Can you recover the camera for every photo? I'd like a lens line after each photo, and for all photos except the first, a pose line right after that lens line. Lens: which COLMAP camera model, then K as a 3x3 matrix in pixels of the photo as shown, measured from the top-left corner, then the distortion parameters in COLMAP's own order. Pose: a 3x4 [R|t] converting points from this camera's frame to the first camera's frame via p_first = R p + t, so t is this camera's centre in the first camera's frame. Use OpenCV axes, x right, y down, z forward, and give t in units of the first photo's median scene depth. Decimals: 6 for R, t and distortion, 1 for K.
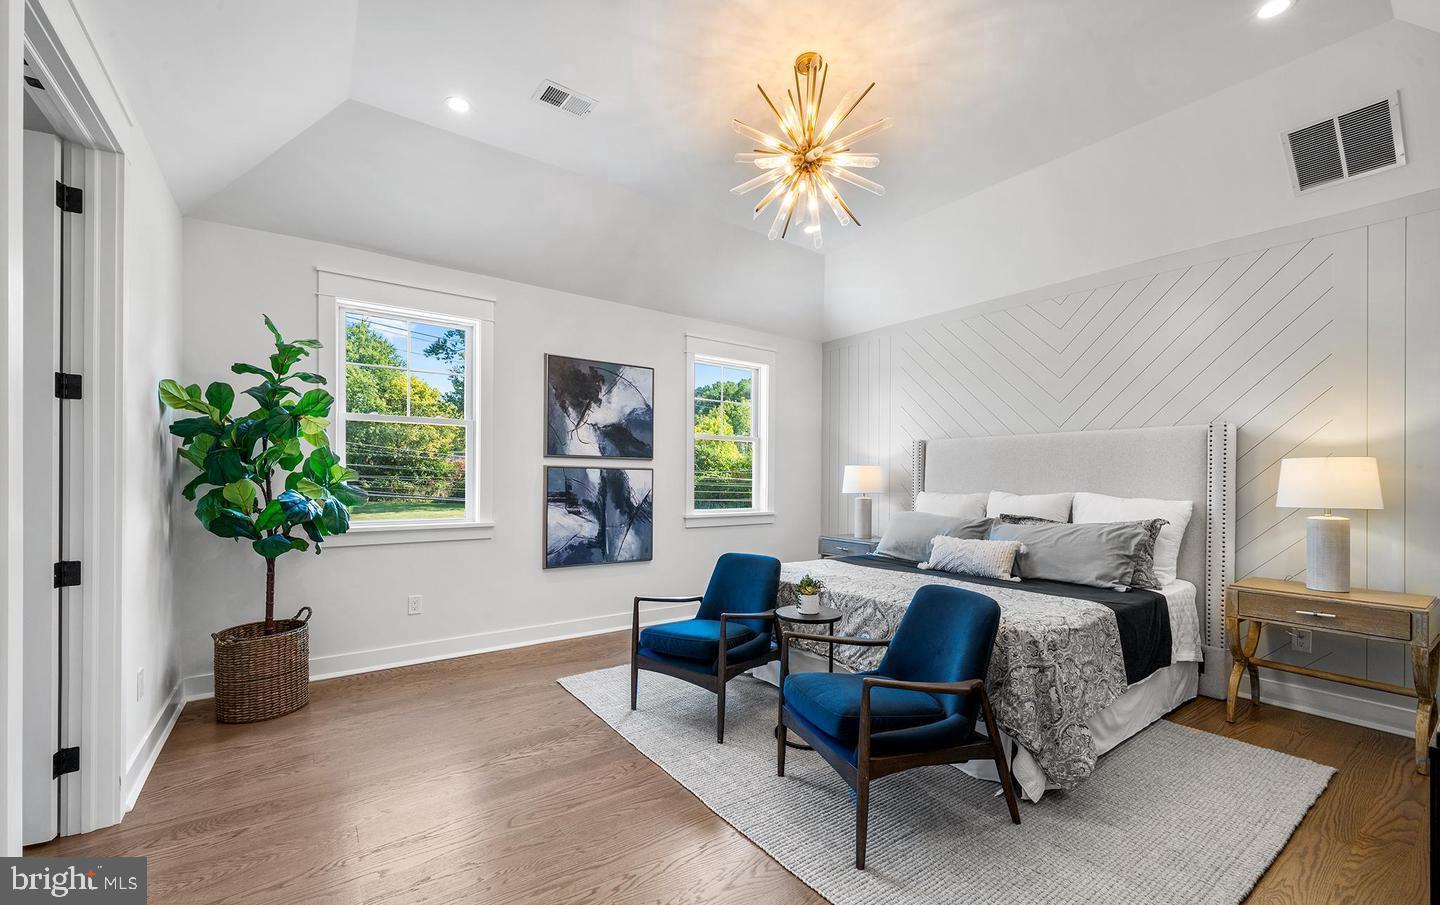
lens RADIAL K [[595.8, 0, 716.1], [0, 595.8, 473.7], [0, 0, 1]] dist [0.001369, -0.000371]
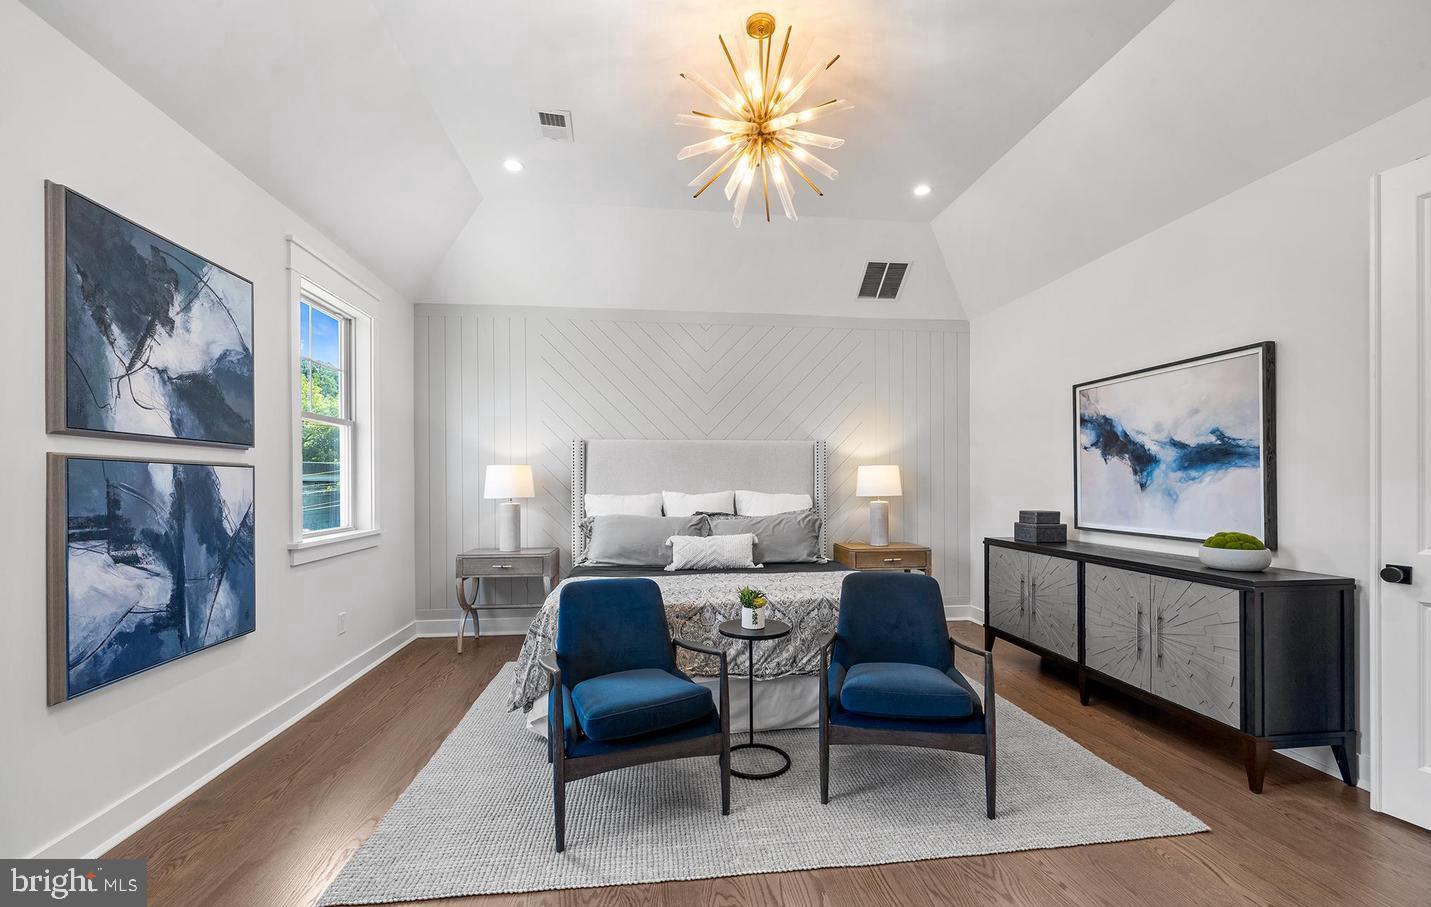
lens RADIAL K [[596.8, 0, 723.6], [0, 596.8, 477.1], [0, 0, 1]] dist [-0.003038, -0.000191]
pose [[0.480393, -0.002500, 0.877050, -0.405146], [-0.002458, 0.999988, 0.004197, -0.000479], [-0.877050, -0.004172, 0.480381, 0.377718]]
